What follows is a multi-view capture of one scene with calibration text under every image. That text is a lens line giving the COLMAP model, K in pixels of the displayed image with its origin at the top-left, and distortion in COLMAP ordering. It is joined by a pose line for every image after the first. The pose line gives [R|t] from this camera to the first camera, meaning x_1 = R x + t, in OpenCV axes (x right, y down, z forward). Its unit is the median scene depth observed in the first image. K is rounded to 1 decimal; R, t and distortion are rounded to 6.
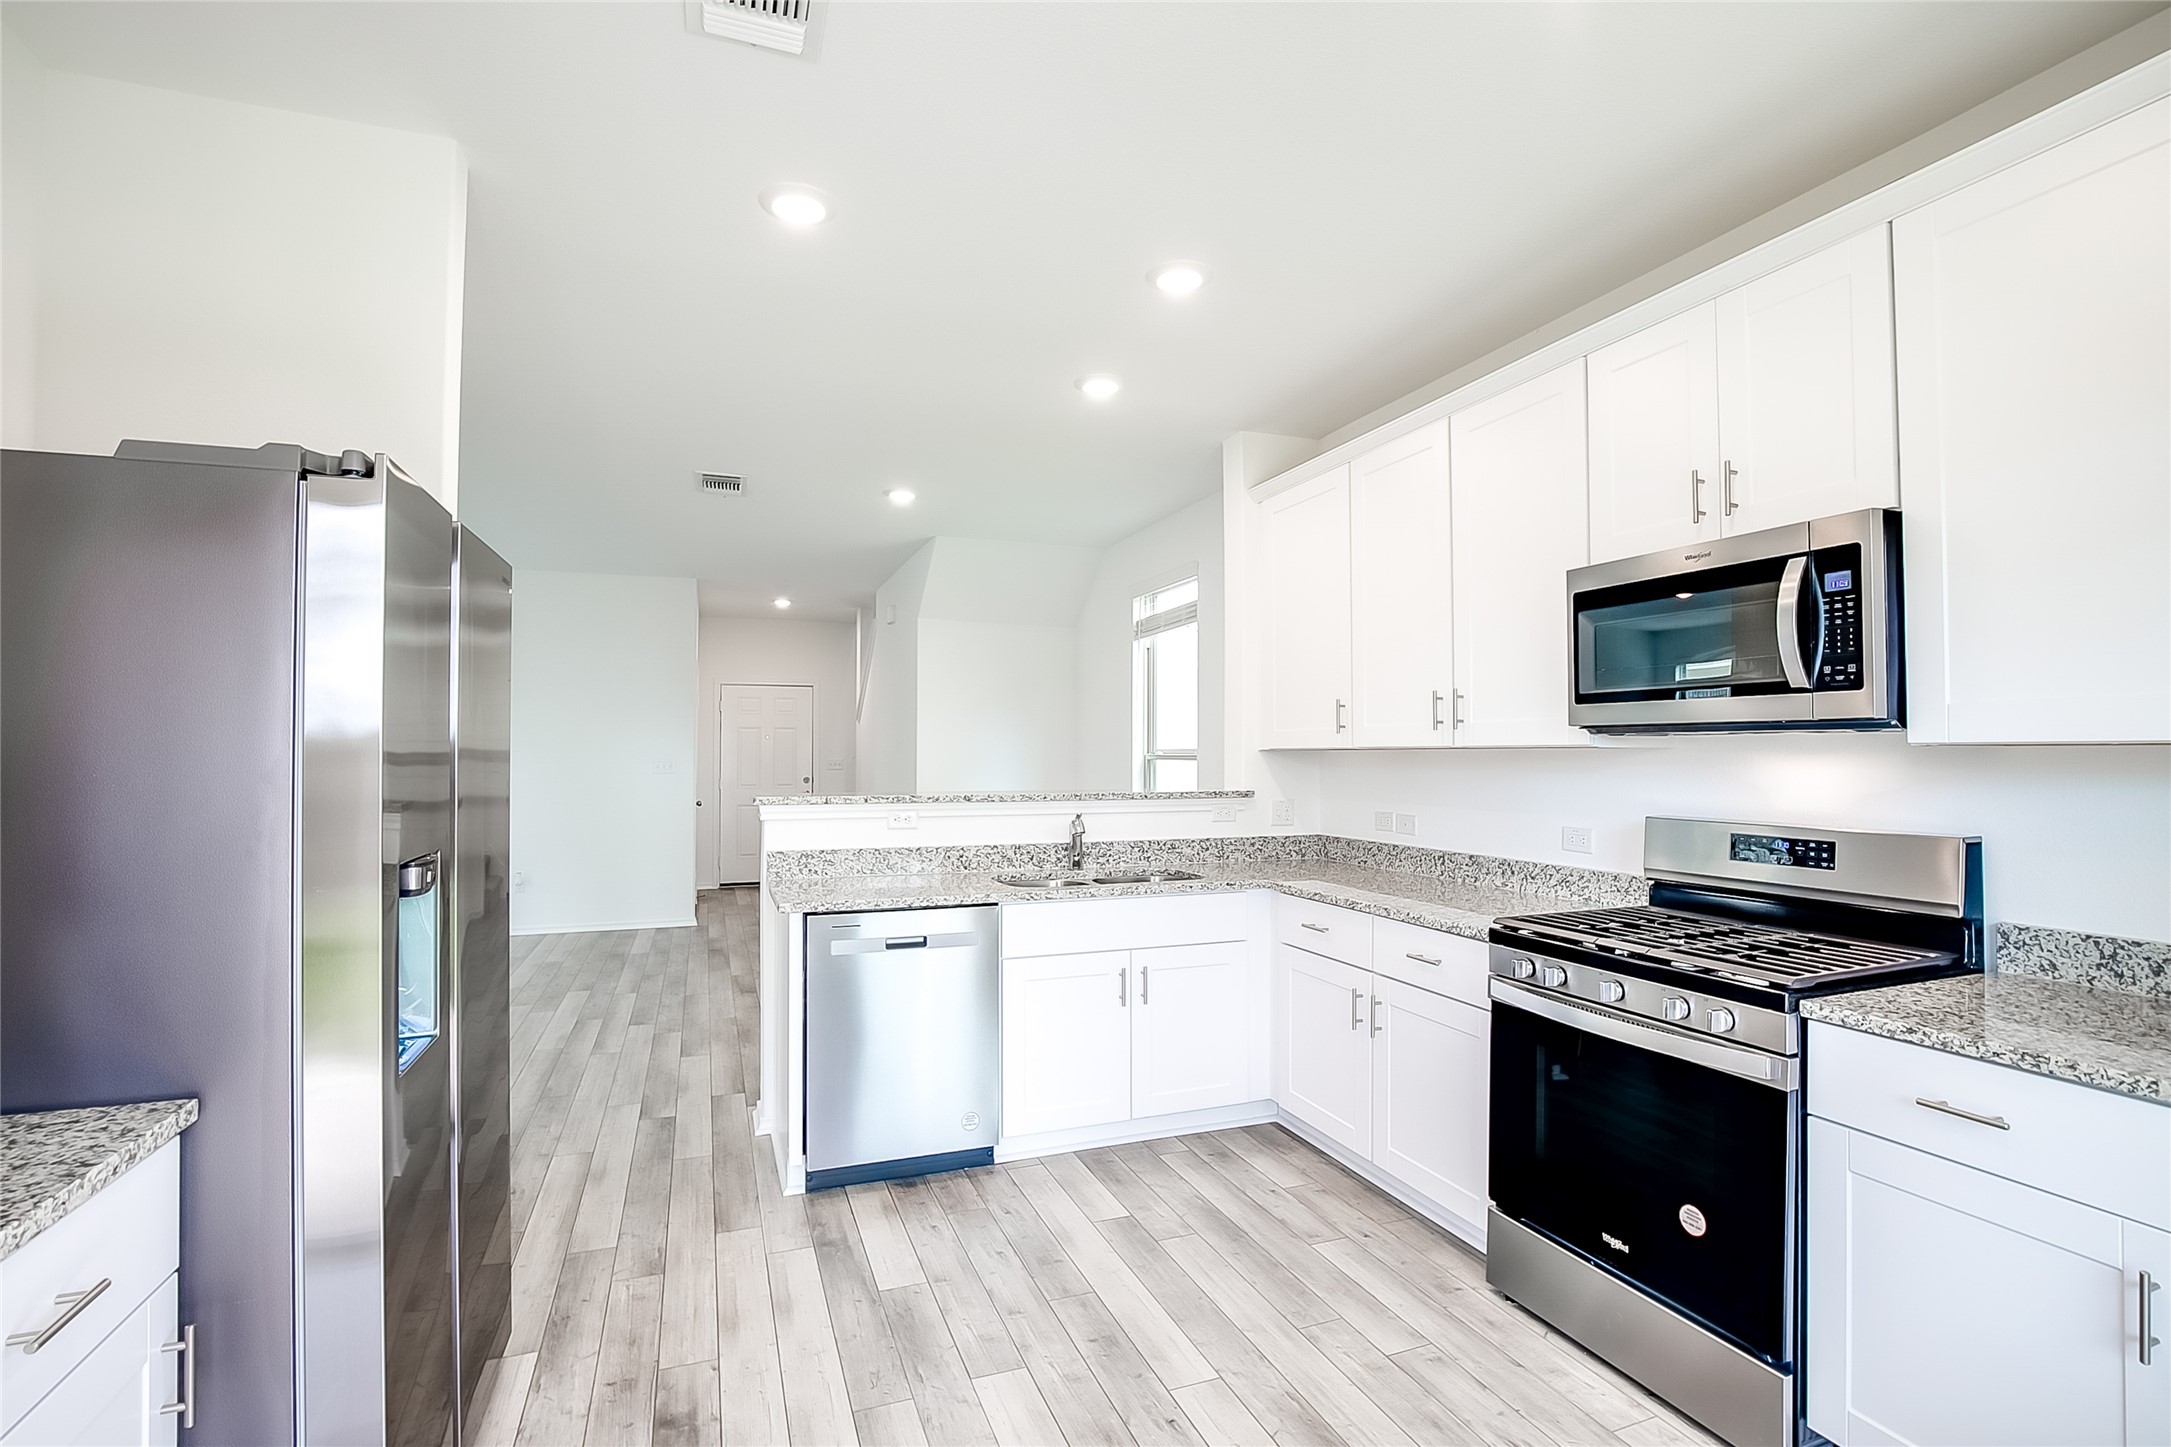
lens RADIAL K [[1004.2, 0, 1083.7], [0, 1004.2, 736.6], [0, 0, 1]] dist [-0.023516, -0.000149]
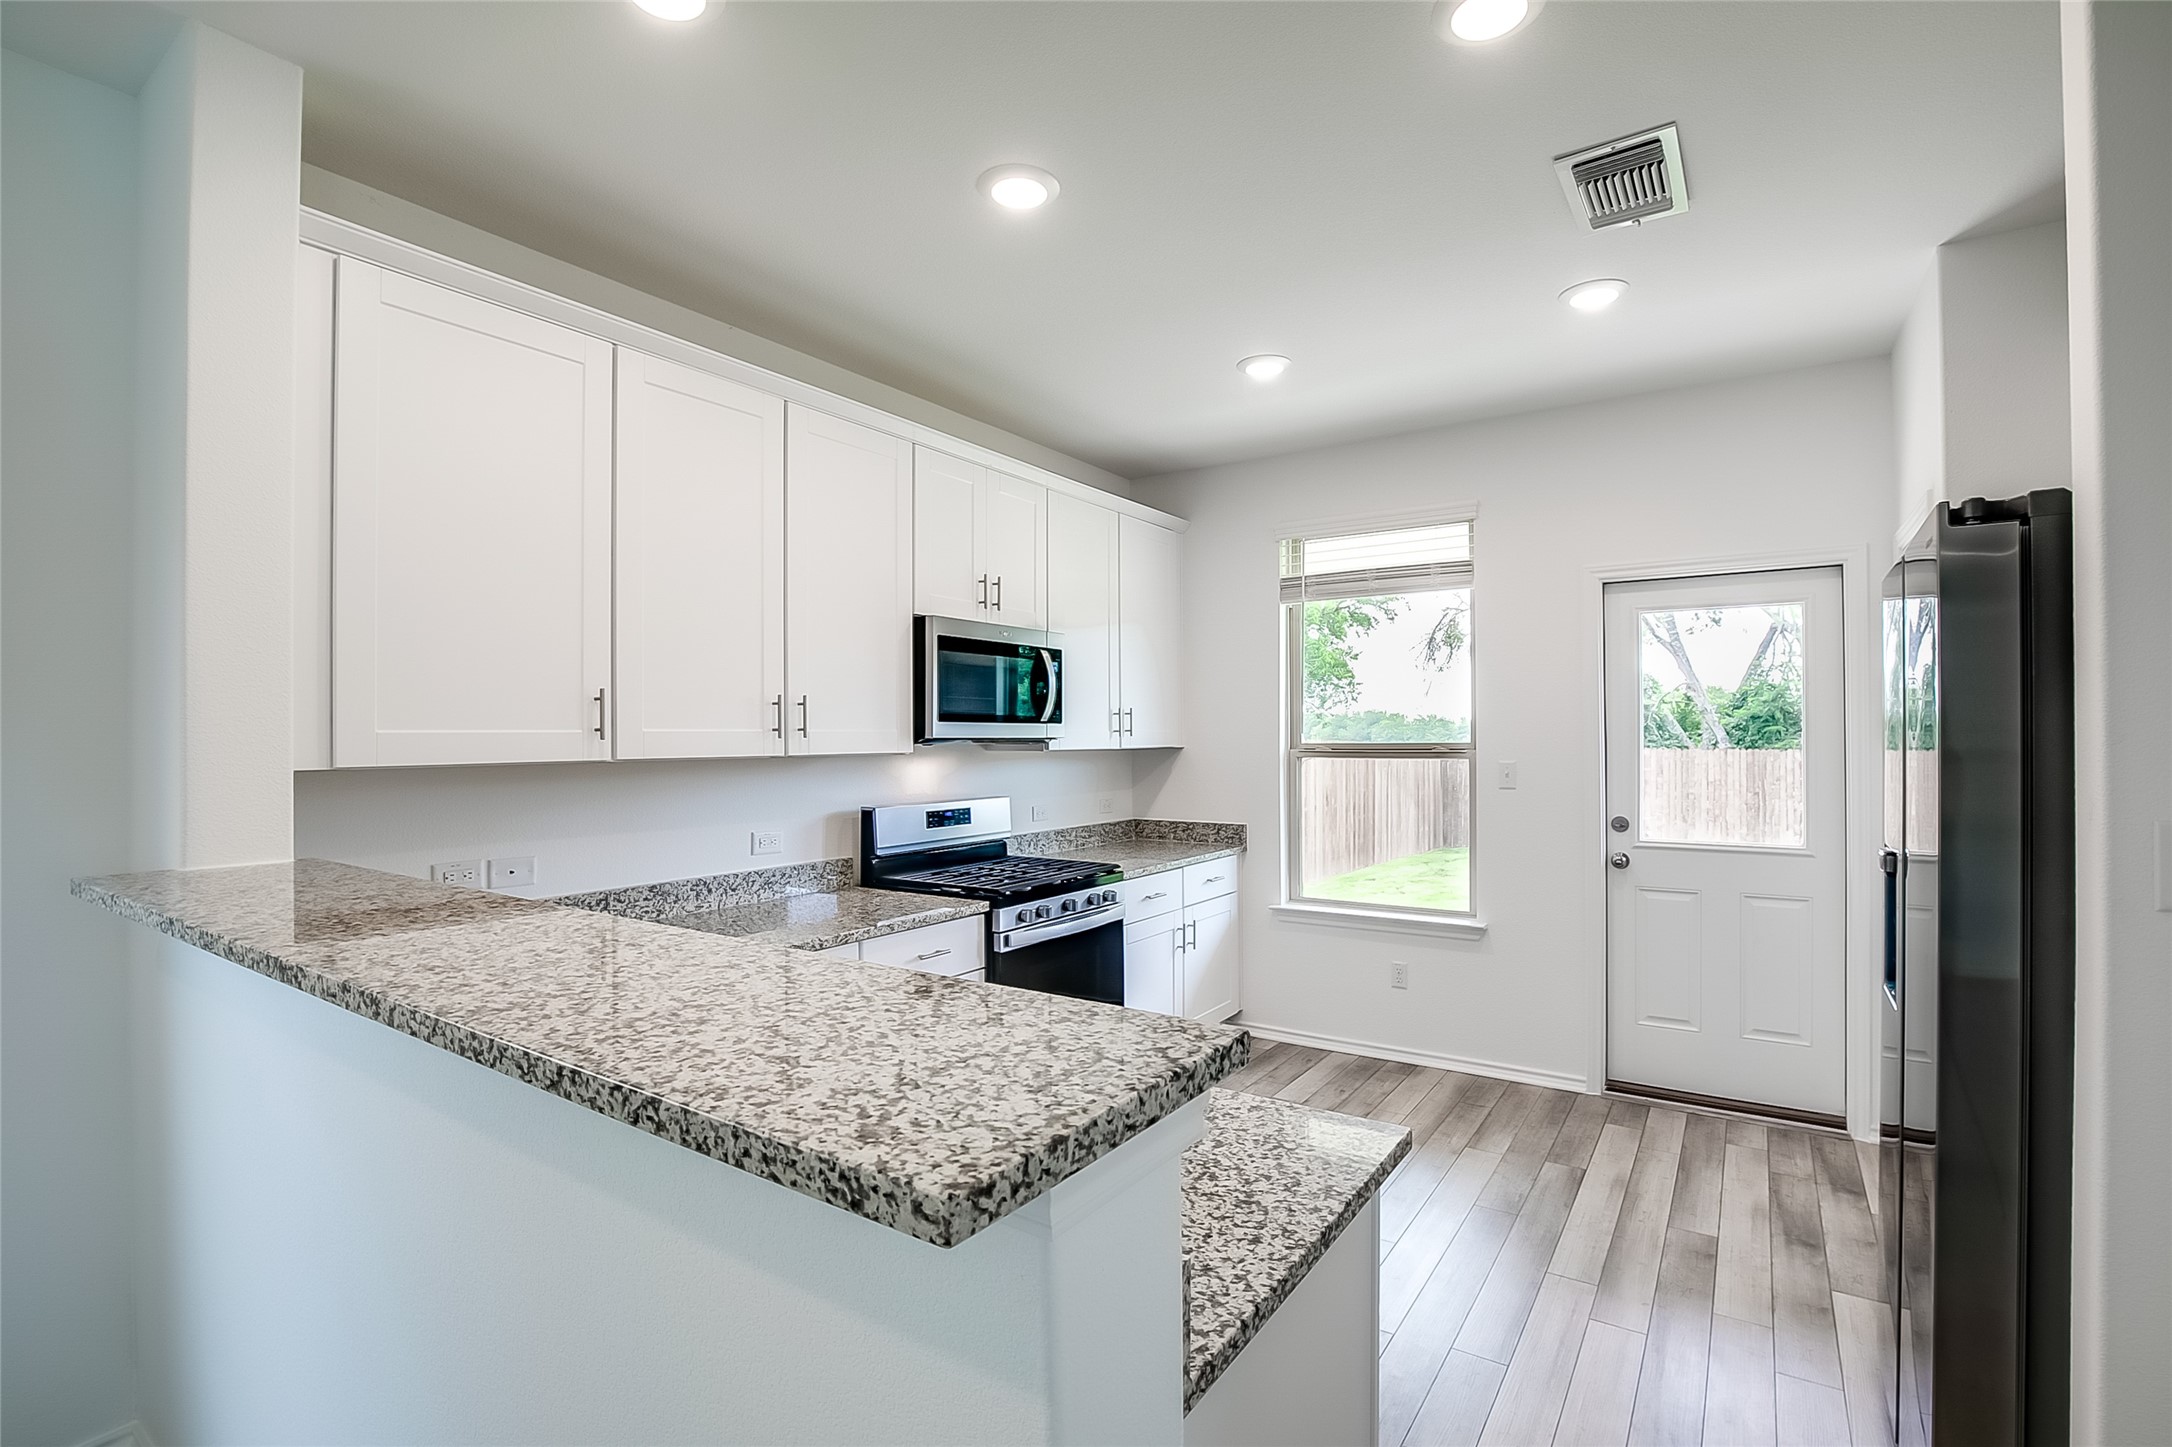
lens RADIAL K [[1002.2, 0, 1087.8], [0, 1002.2, 729.8], [0, 0, 1]] dist [-0.036830, 0.007637]
pose [[-0.580565, 0.004827, 0.814199, -0.585217], [-0.010669, 0.999851, -0.013535, -0.005533], [-0.814144, -0.016544, -0.580428, 1.383969]]
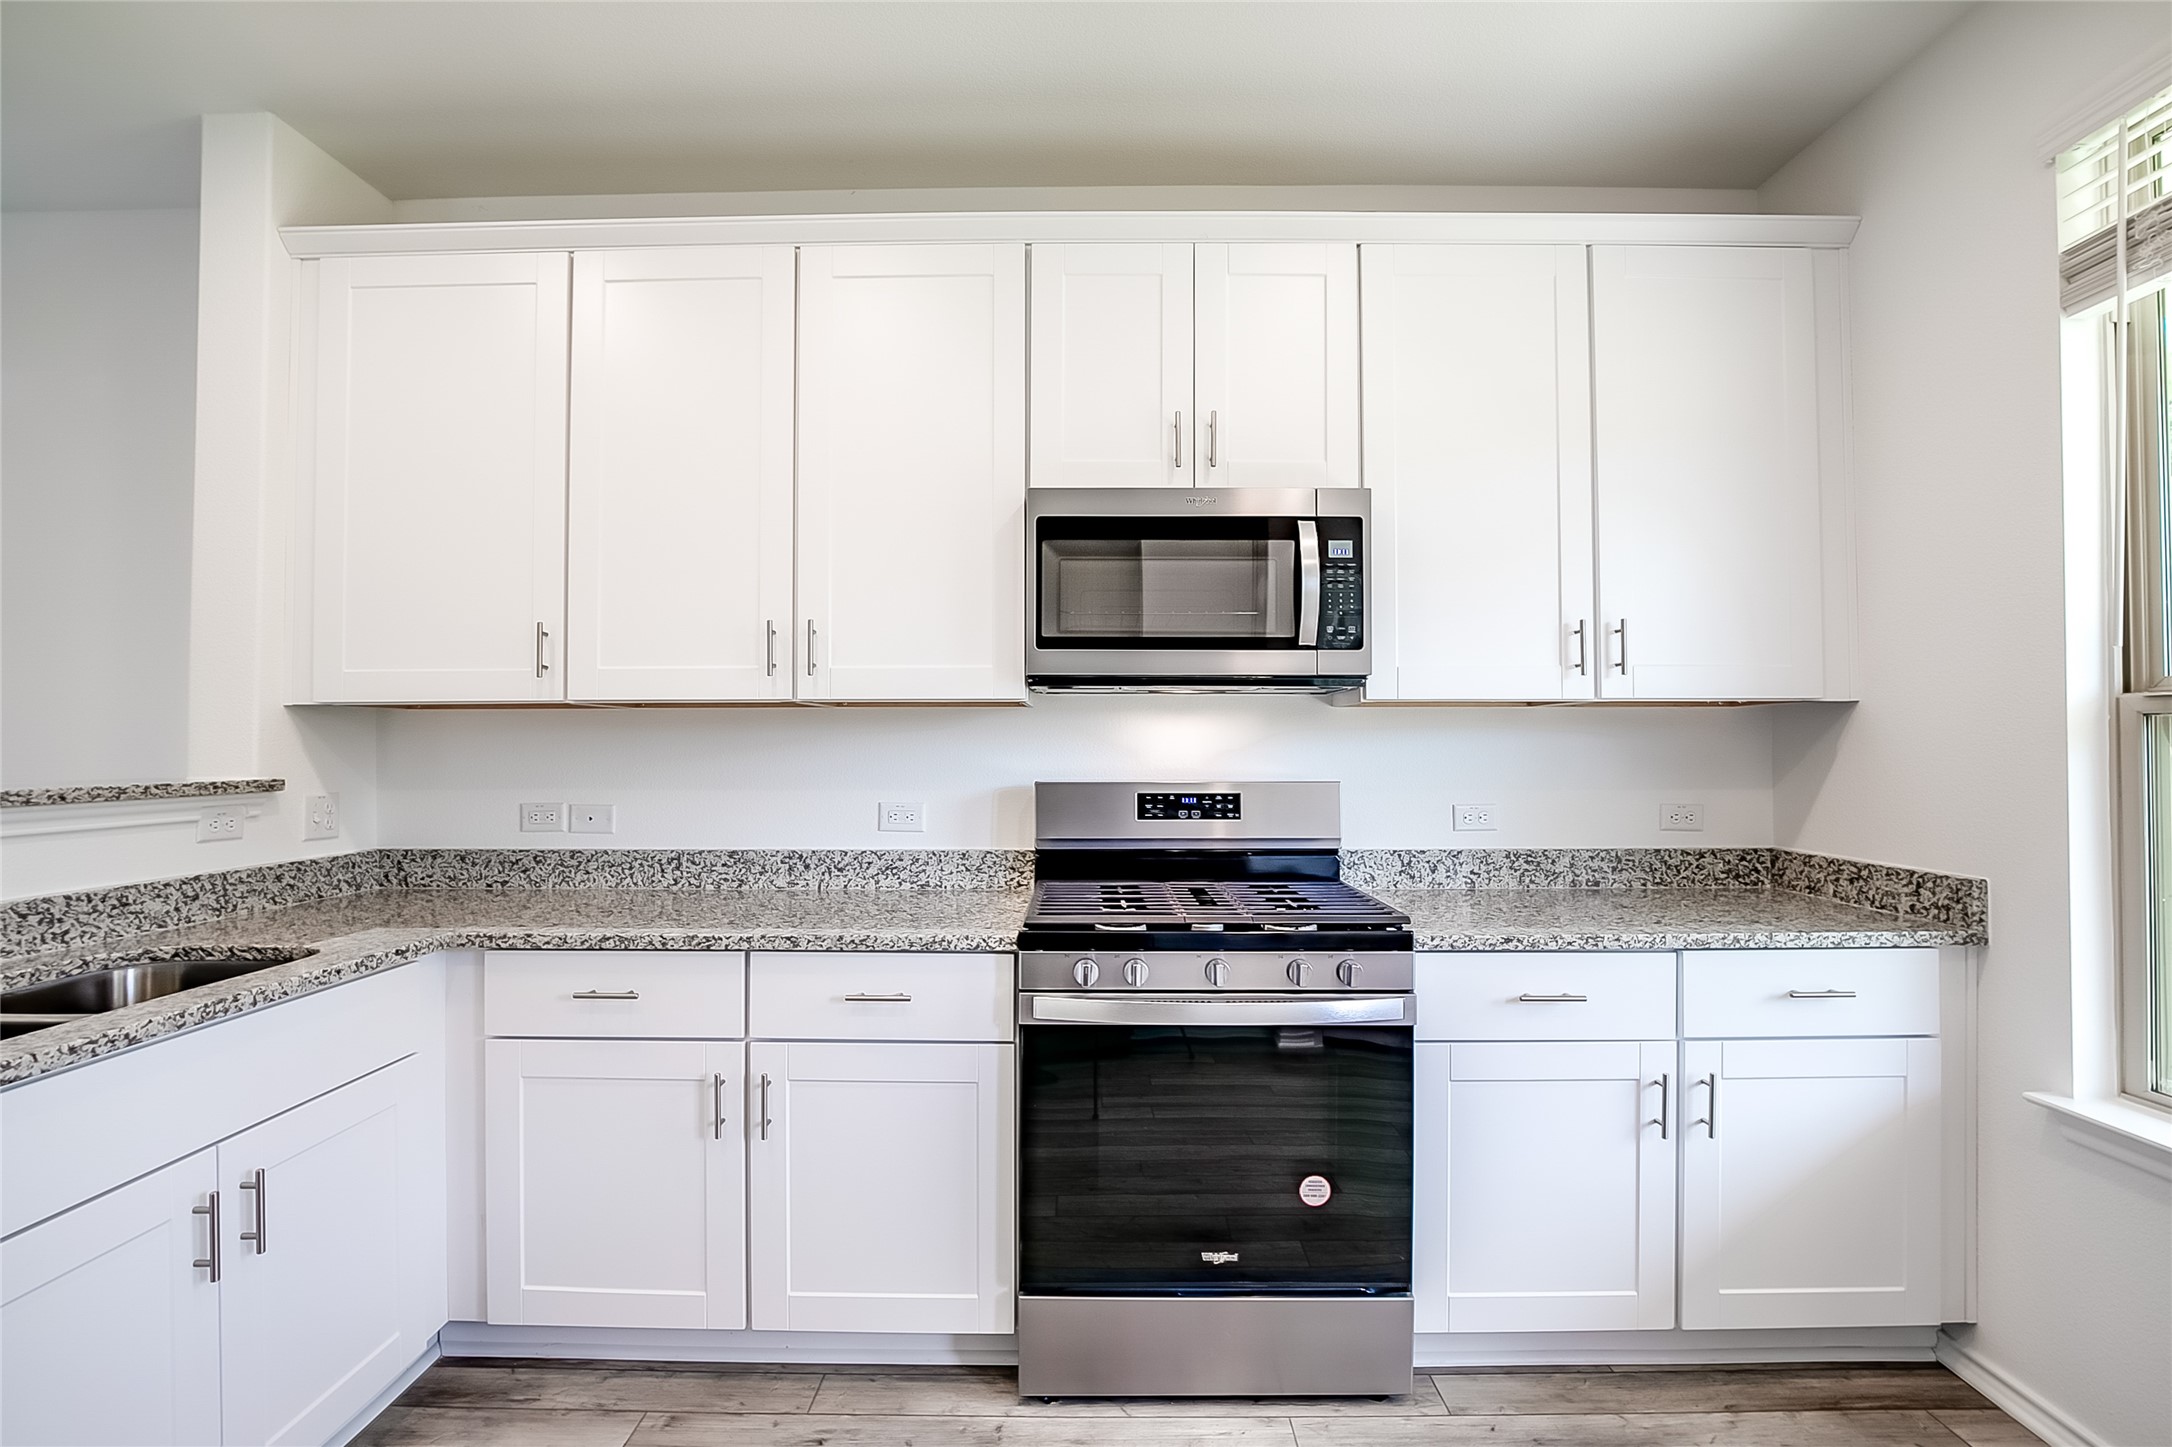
lens RADIAL K [[1002.2, 0, 1087.8], [0, 1002.2, 729.8], [0, 0, 1]] dist [-0.036830, 0.007637]
pose [[0.364052, 0.012296, 0.931298, -0.239080], [-0.013542, 0.999877, -0.007908, 0.035975], [-0.931280, -0.009732, 0.364173, 0.567186]]
